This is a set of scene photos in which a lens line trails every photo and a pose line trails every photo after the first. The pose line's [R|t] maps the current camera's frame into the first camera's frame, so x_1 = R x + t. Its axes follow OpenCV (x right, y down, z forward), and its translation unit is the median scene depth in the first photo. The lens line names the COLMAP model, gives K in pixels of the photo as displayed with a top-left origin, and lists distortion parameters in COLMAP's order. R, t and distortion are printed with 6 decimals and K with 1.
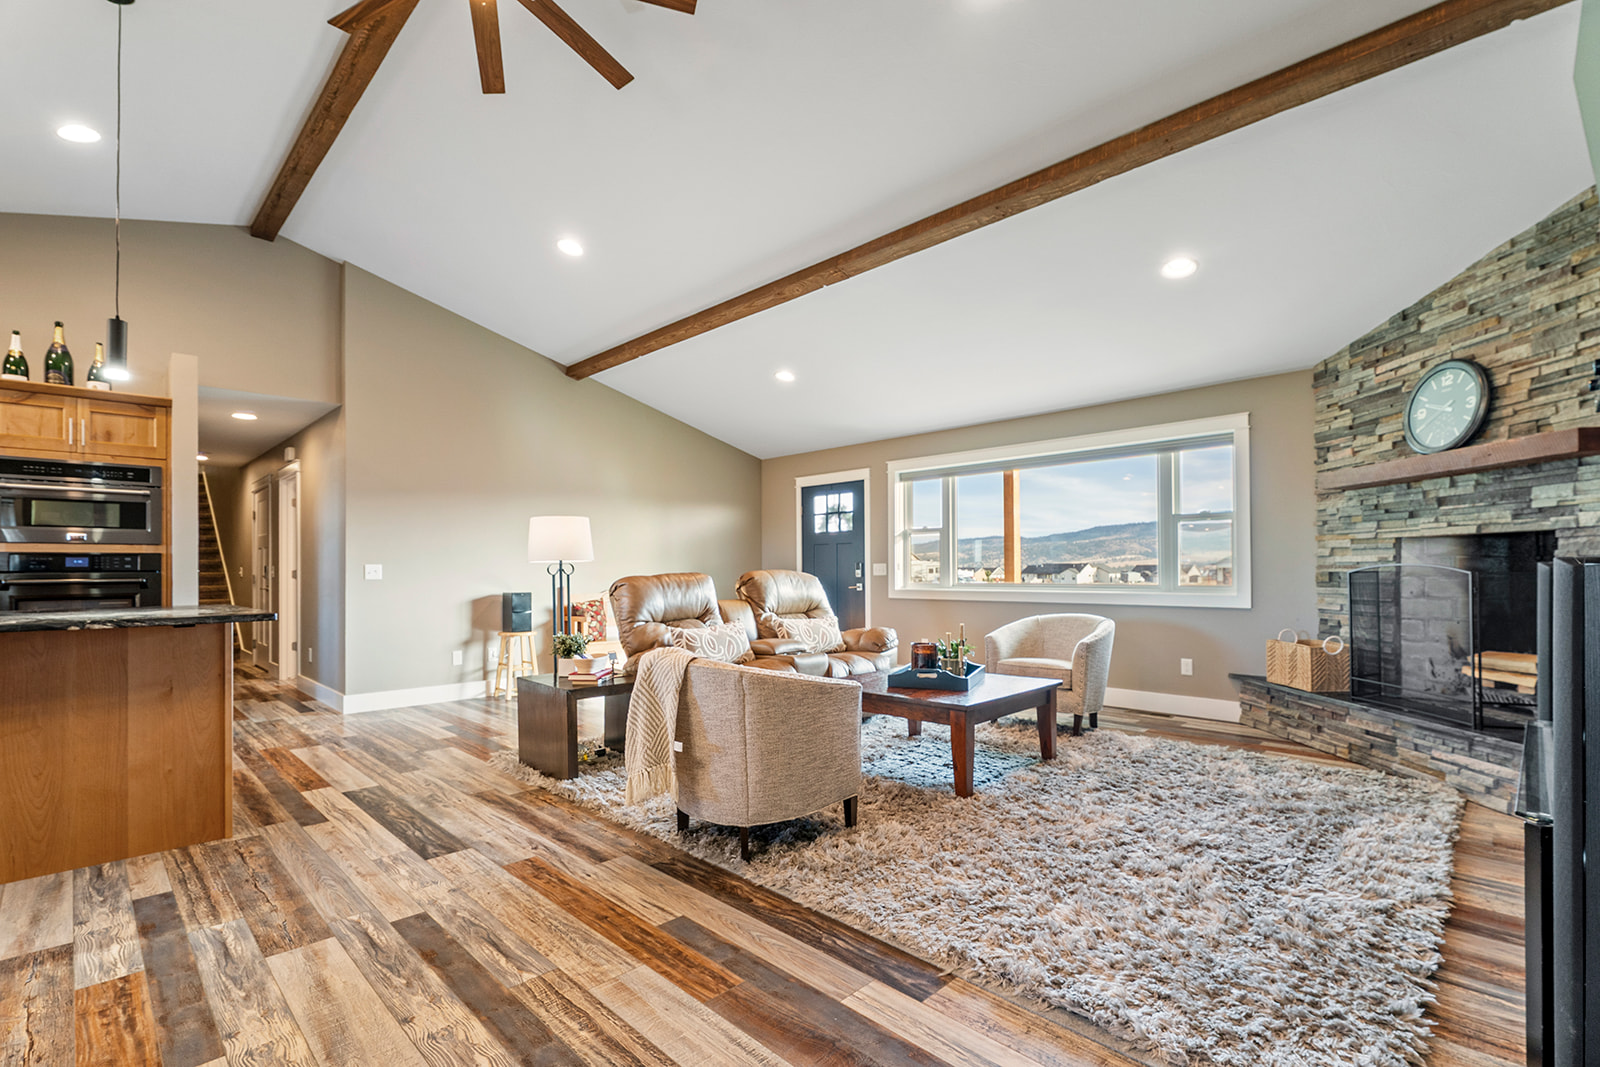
lens RADIAL K [[731.5, 0, 785.4], [0, 731.5, 558.3], [0, 0, 1]] dist [0.000035, -0.000523]
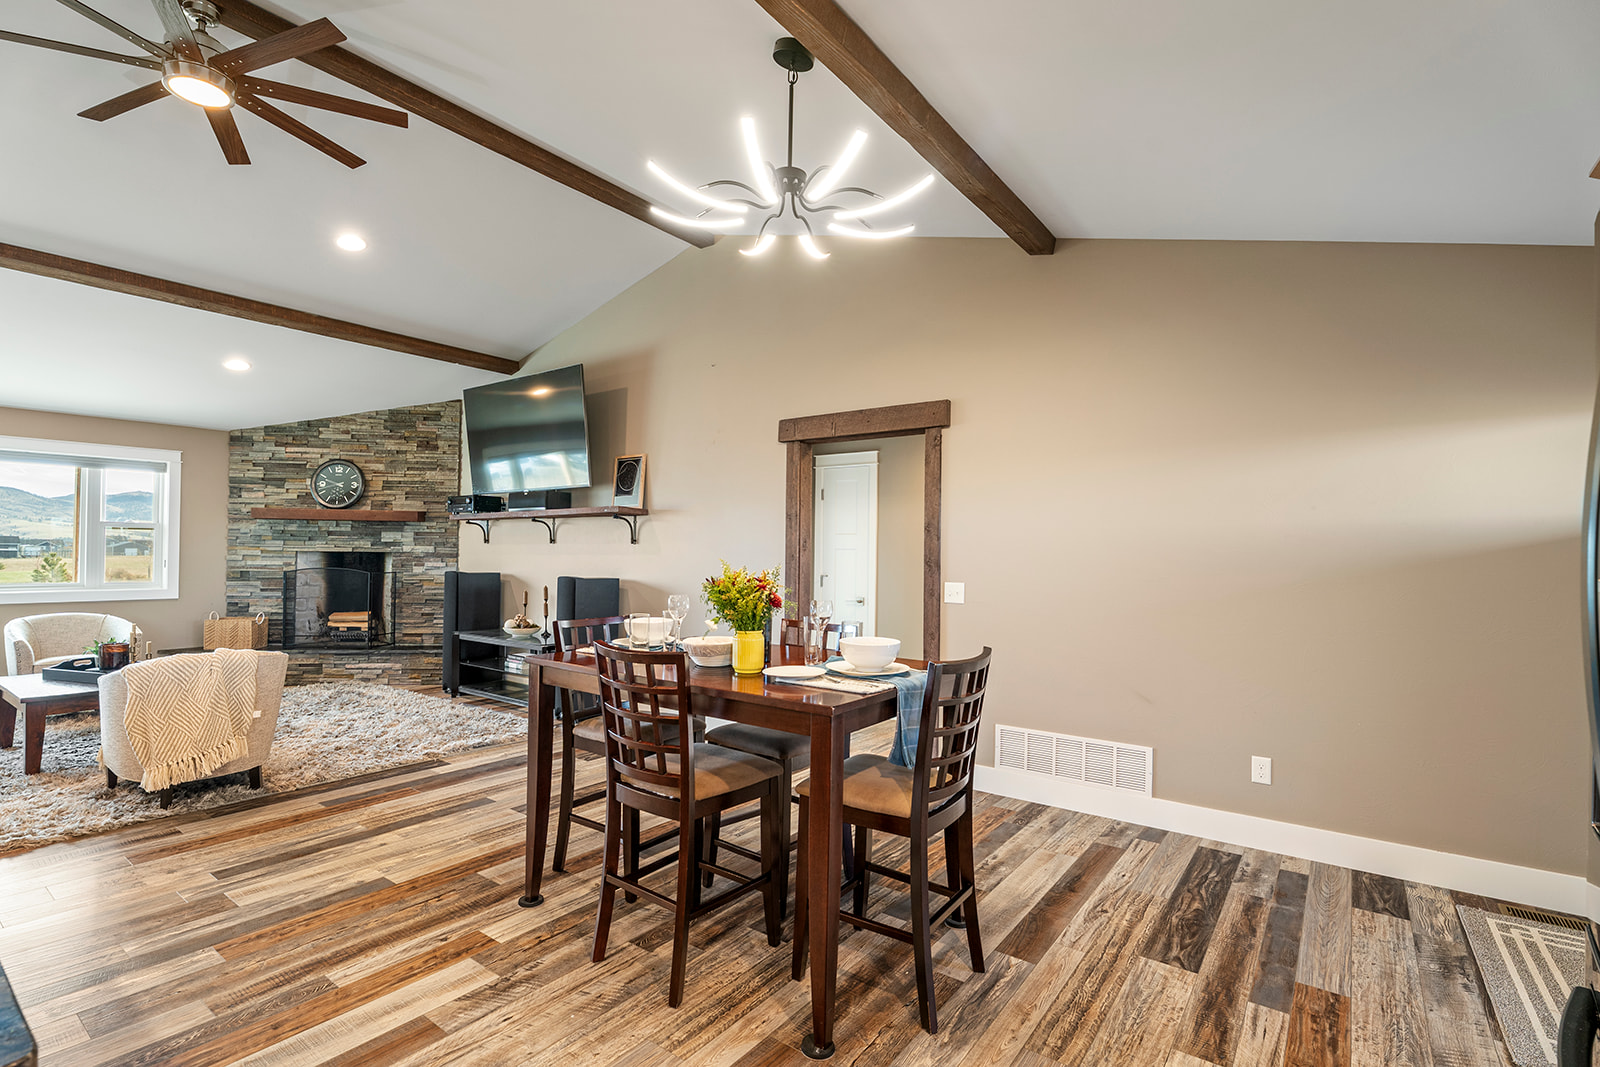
lens RADIAL K [[752.2, 0, 798.8], [0, 752.2, 541.6], [0, 0, 1]] dist [-0.002205, -0.000190]
pose [[-0.163514, 0.015442, 0.986420, -1.265678], [-0.030503, 0.999320, -0.020700, -0.058308], [-0.986069, -0.033474, -0.162932, 0.151827]]
